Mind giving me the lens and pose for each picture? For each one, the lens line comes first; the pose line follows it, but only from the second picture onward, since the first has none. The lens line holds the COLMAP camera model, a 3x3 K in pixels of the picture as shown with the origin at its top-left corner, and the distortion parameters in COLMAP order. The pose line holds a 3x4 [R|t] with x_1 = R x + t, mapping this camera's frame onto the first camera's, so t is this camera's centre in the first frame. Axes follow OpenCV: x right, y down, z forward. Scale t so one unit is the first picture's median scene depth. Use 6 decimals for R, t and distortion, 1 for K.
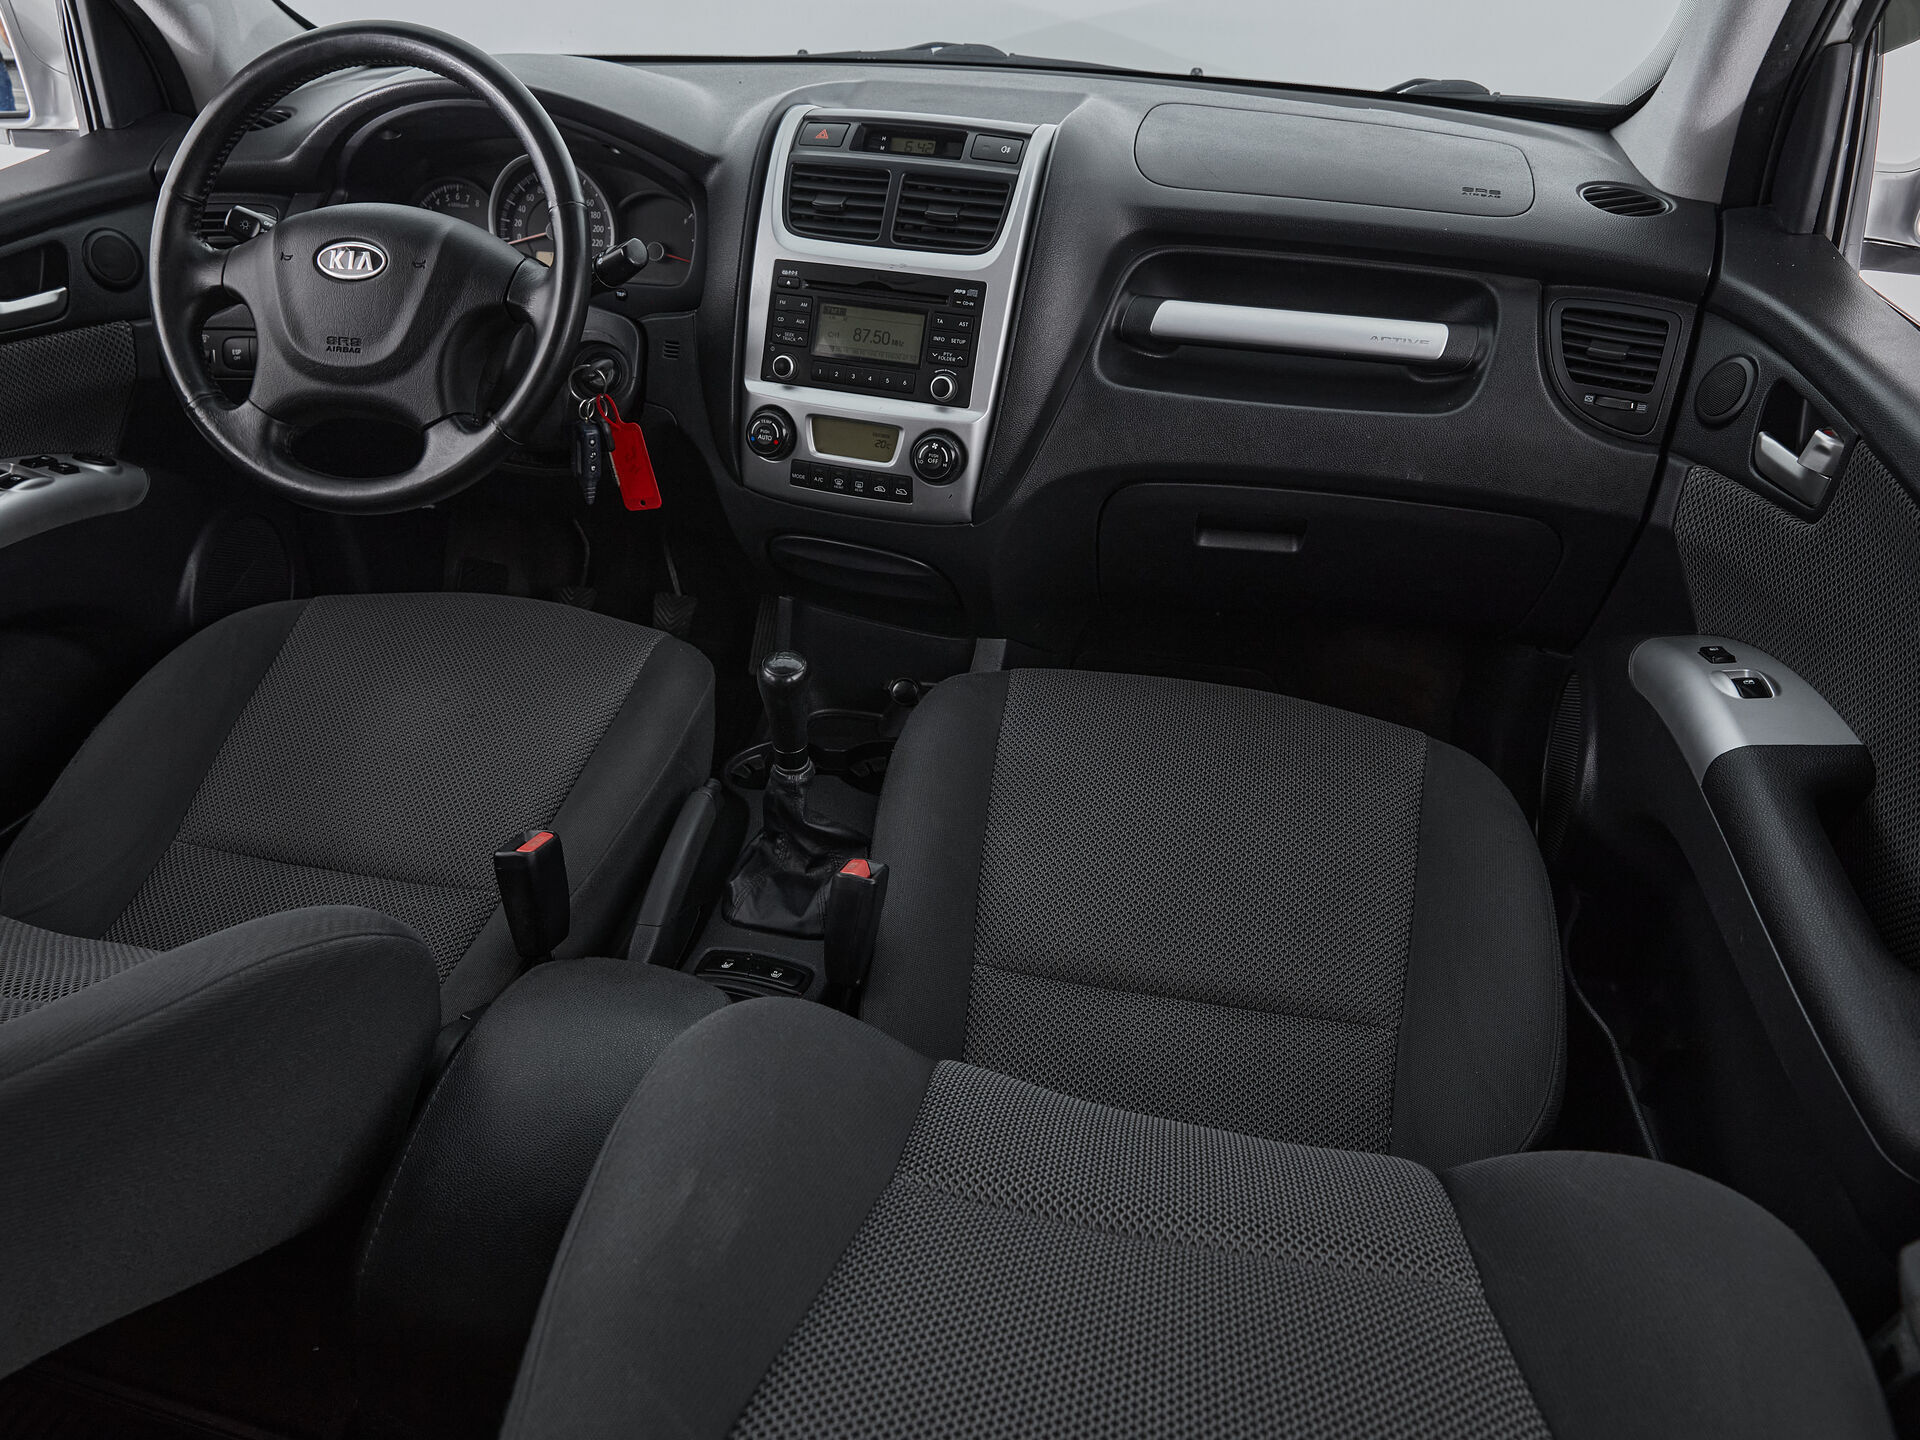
lens RADIAL K [[1430.7, 0, 876.3], [0, 1430.7, 713.5], [0, 0, 1]] dist [-0.003904, -0.002309]
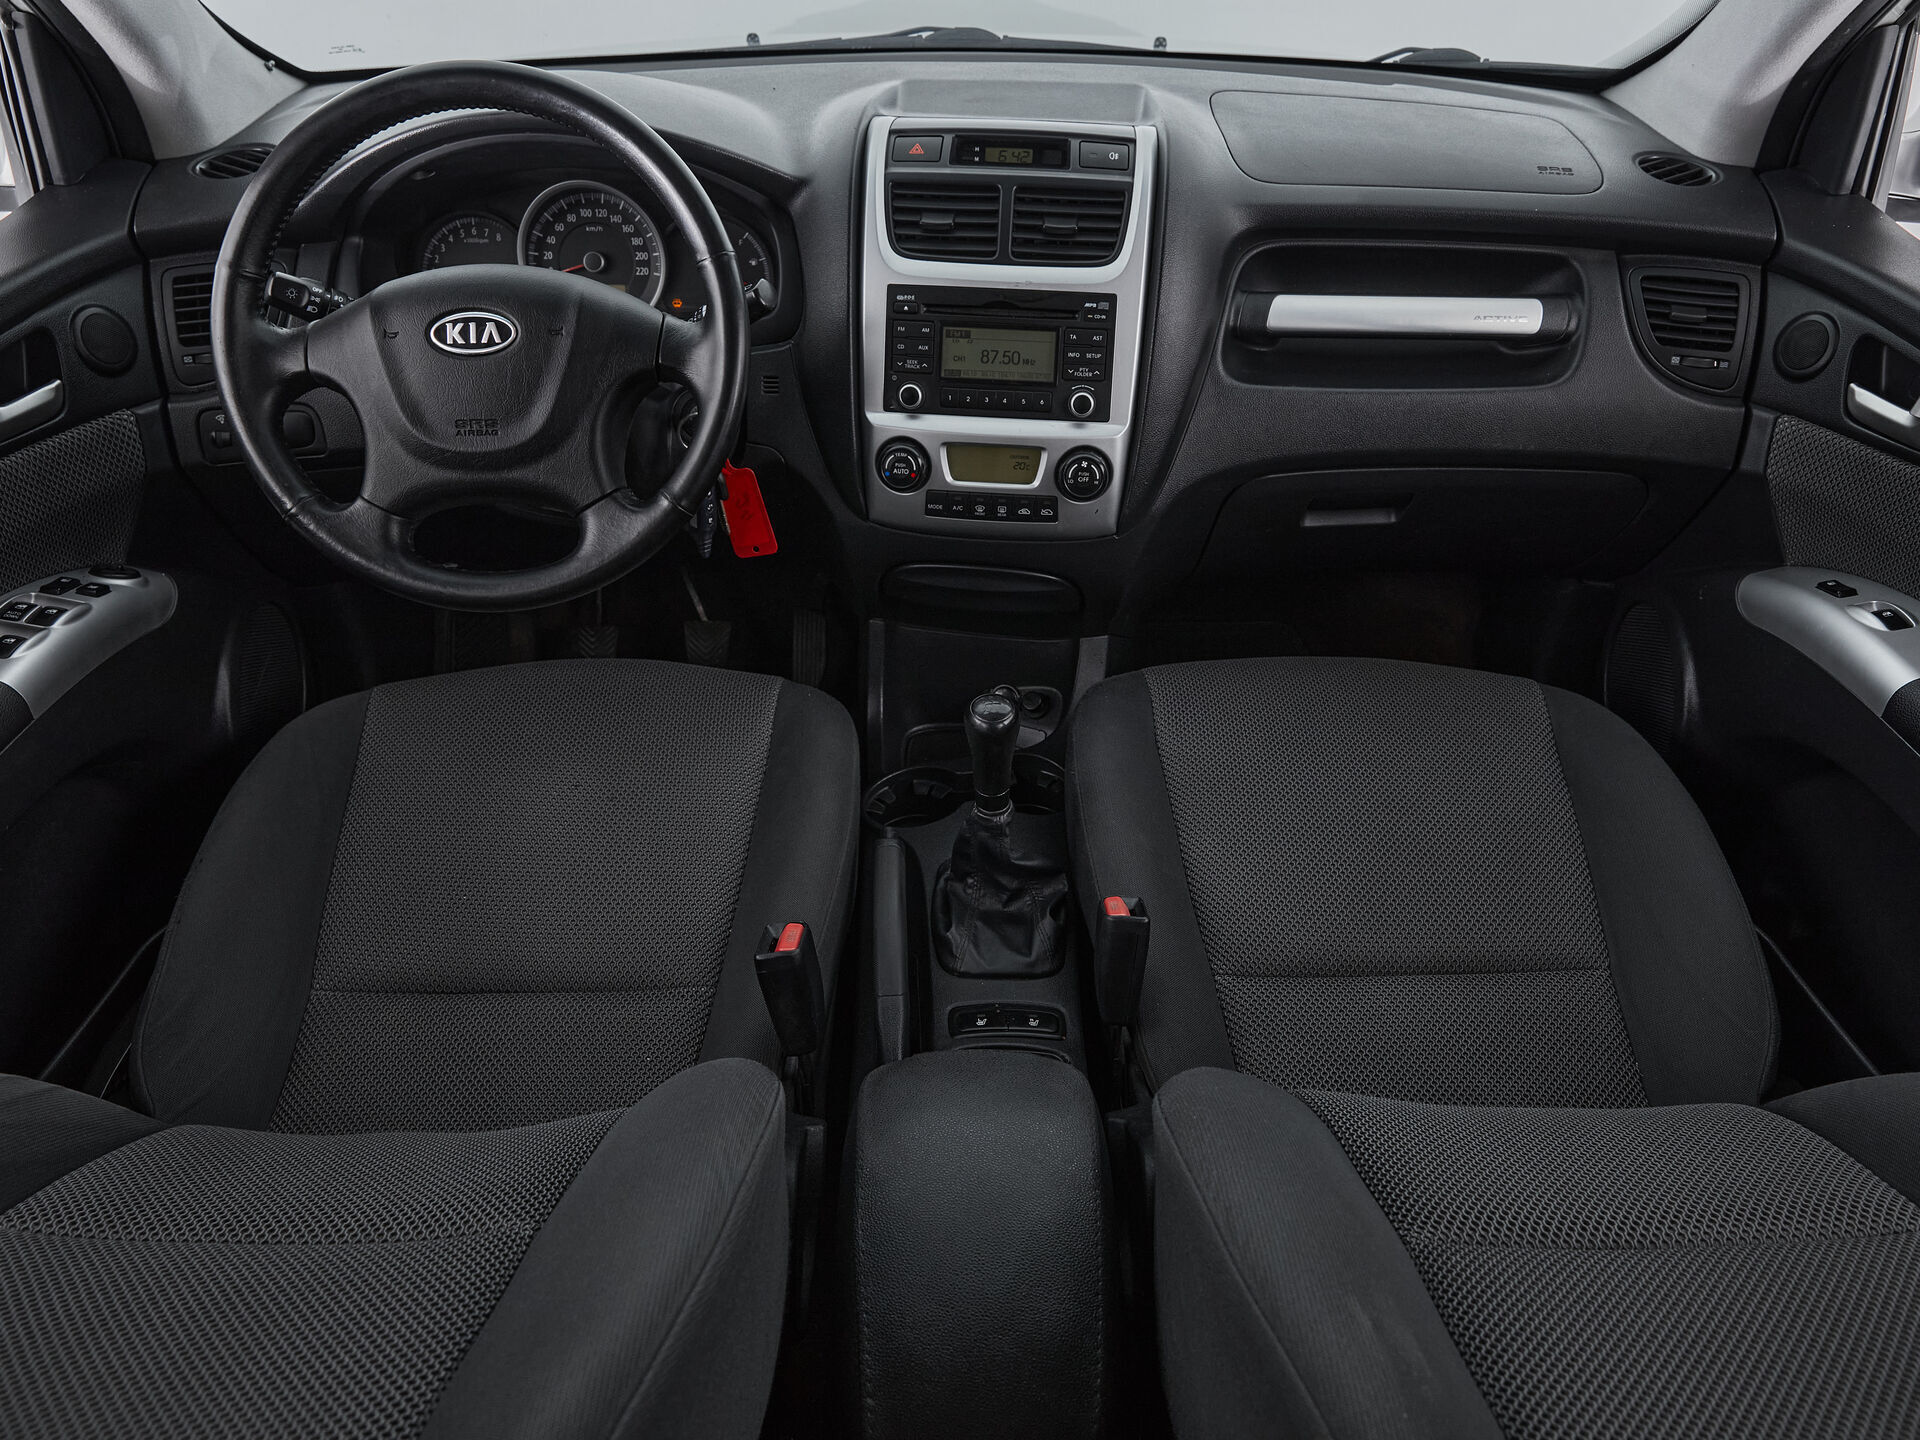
lens RADIAL K [[1426.5, 0, 963.2], [0, 1426.5, 709.6], [0, 0, 1]] dist [-0.006571, -0.000210]
pose [[0.969509, -0.140913, 0.200489, -0.258555], [0.131626, 0.989543, 0.058986, -0.087300], [-0.206704, -0.030798, 0.977919, 0.047843]]
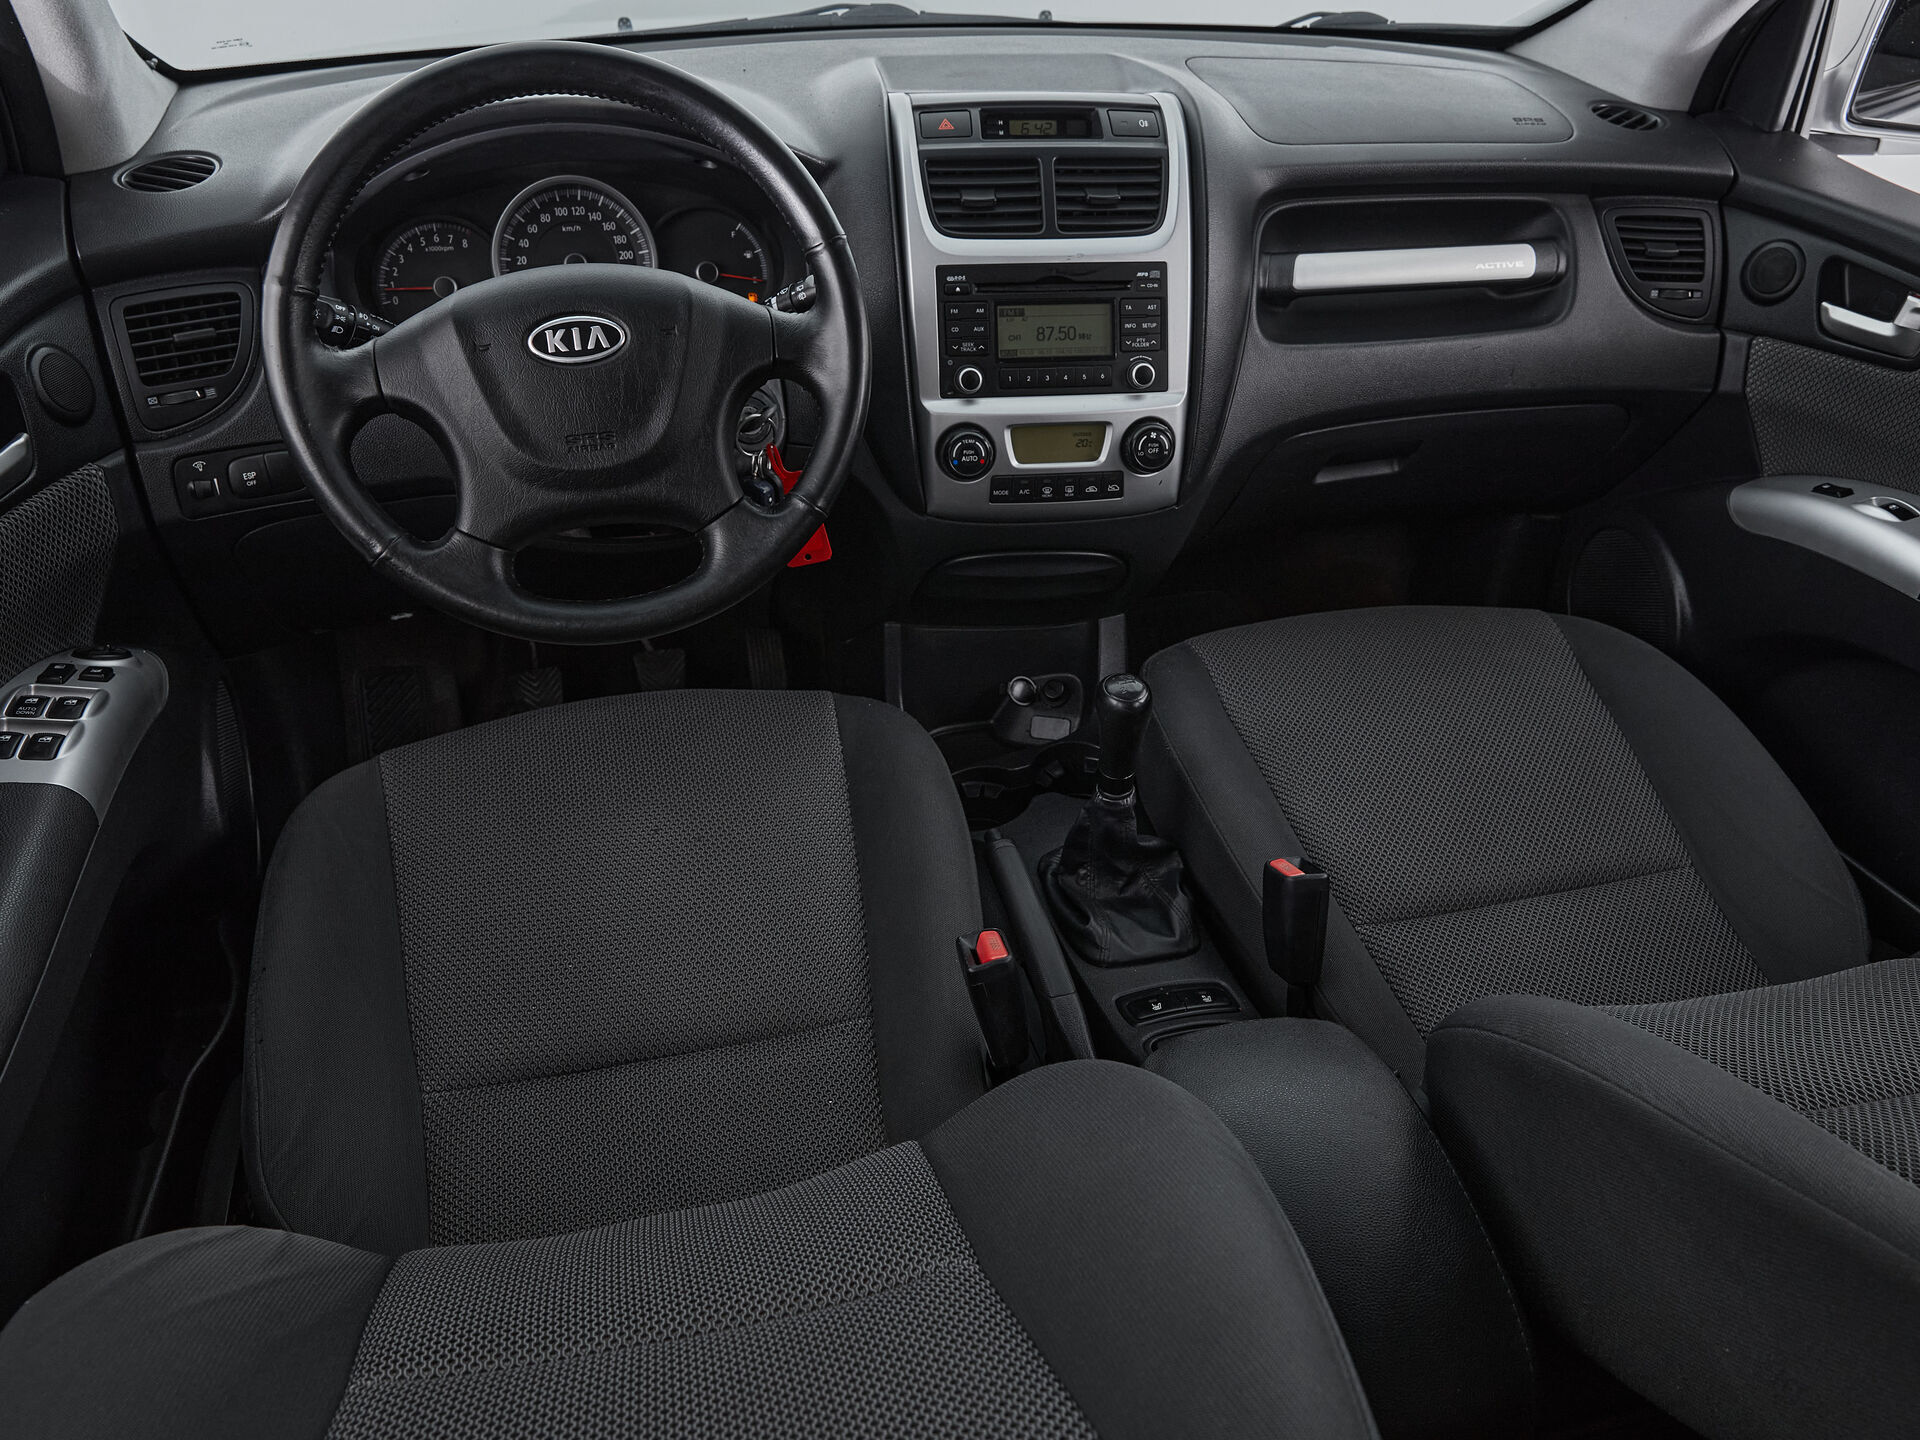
lens RADIAL K [[1495.0, 0, 960.0], [0, 1495.0, 720.0], [0, 0, 1]] dist [-0.004118, -0.005313]
pose [[0.885360, -0.252898, 0.390104, -0.516388], [0.236848, 0.967405, 0.089613, -0.120159], [-0.400051, 0.013056, 0.916400, 0.119516]]
